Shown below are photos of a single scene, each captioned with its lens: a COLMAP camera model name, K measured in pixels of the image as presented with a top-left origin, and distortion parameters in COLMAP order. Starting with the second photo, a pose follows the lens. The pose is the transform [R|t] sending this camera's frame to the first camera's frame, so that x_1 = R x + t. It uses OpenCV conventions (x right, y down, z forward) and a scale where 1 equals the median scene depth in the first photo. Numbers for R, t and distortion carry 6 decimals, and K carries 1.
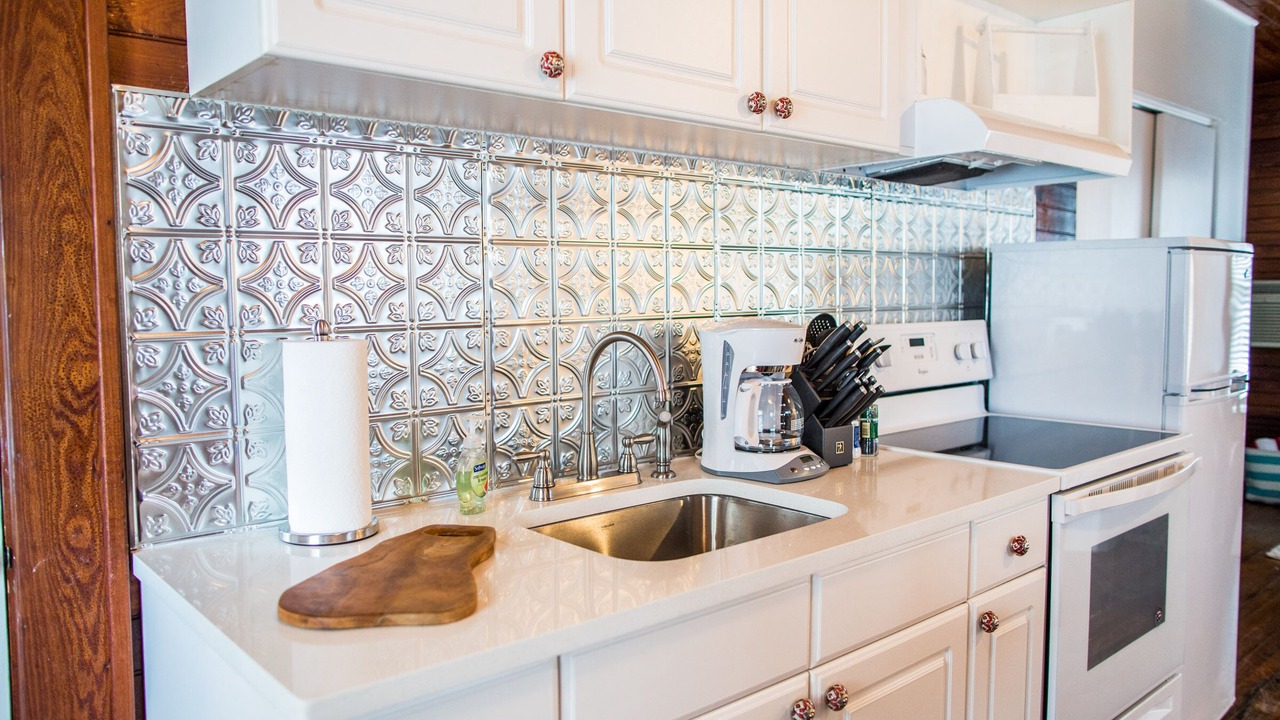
lens RADIAL K [[926.7, 0, 631.2], [0, 926.7, 358.3], [0, 0, 1]] dist [-0.040879, 0.044725]
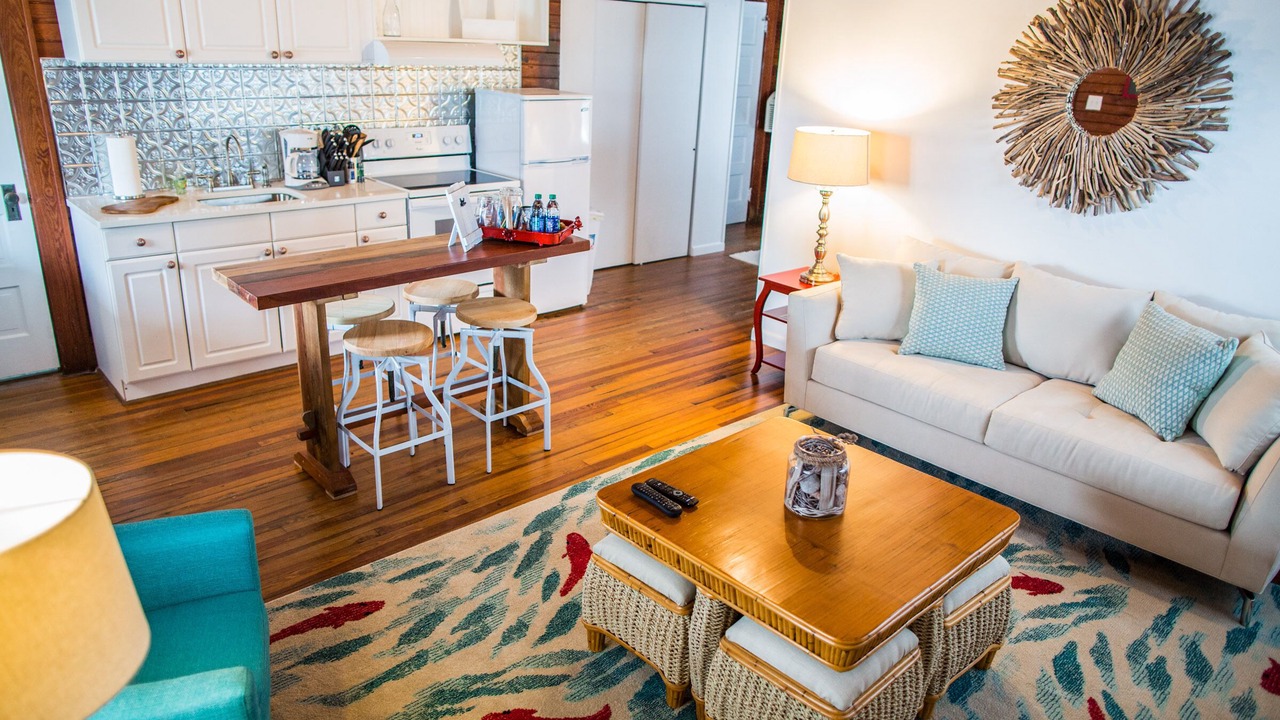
lens RADIAL K [[875.2, 0, 647.8], [0, 875.2, 353.0], [0, 0, 1]] dist [-0.044037, 0.043853]
pose [[0.997628, 0.030343, 0.061789, 1.420609], [-0.046059, 0.961313, 0.271580, -0.210986], [-0.051158, -0.273782, 0.960430, -2.339086]]
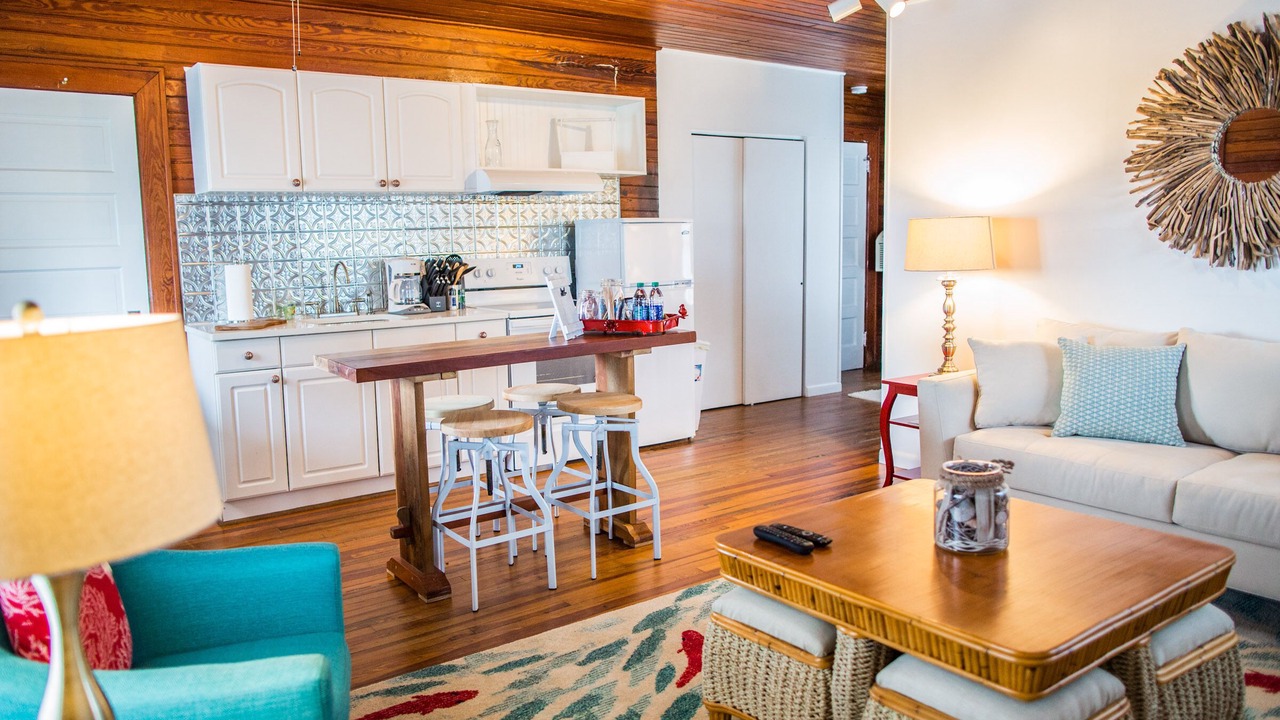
lens RADIAL K [[926.7, 0, 628.3], [0, 926.7, 353.5], [0, 0, 1]] dist [-0.040879, 0.044725]
pose [[0.996693, -0.010662, -0.080552, 1.419770], [0.014443, 0.998814, 0.046507, 0.175411], [0.079961, -0.047516, 0.995665, -2.352452]]
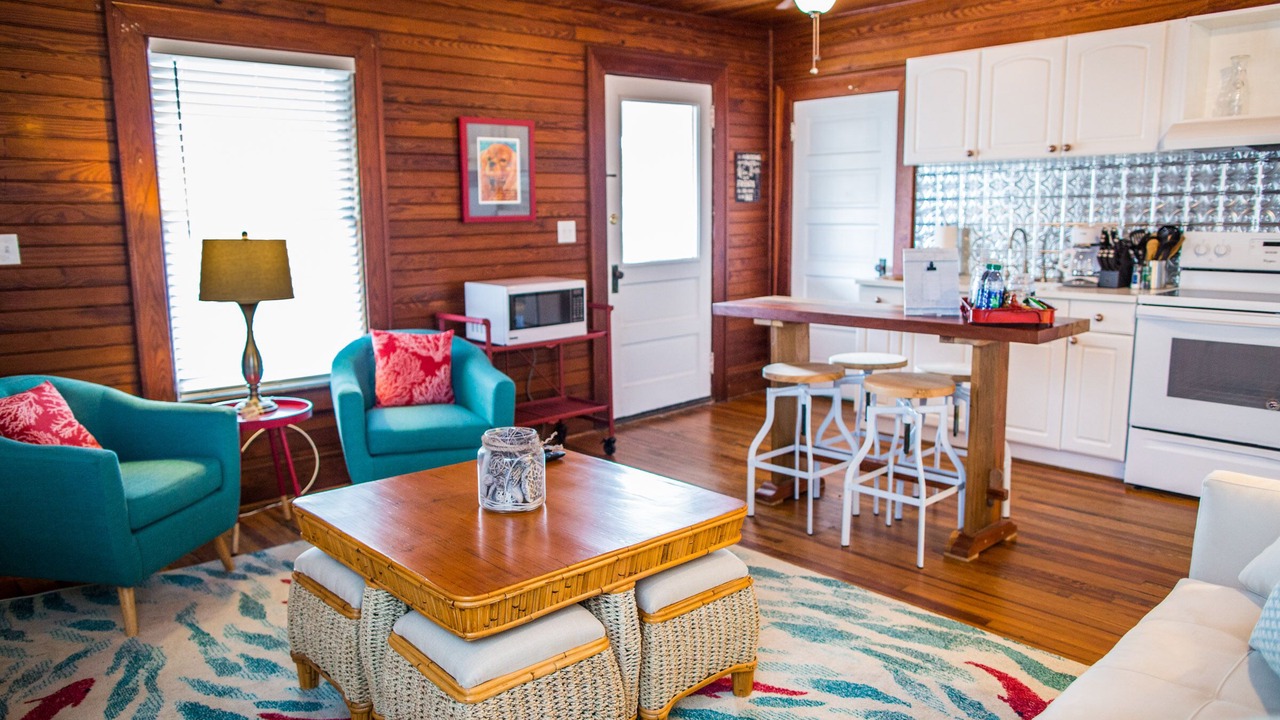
lens RADIAL K [[926.7, 0, 637.3], [0, 926.7, 359.0], [0, 0, 1]] dist [-0.040879, 0.044725]
pose [[0.019270, 0.159247, -0.987051, 3.754802], [-0.068730, 0.985110, 0.157592, 0.009932], [0.997449, 0.064804, 0.029928, -0.415872]]
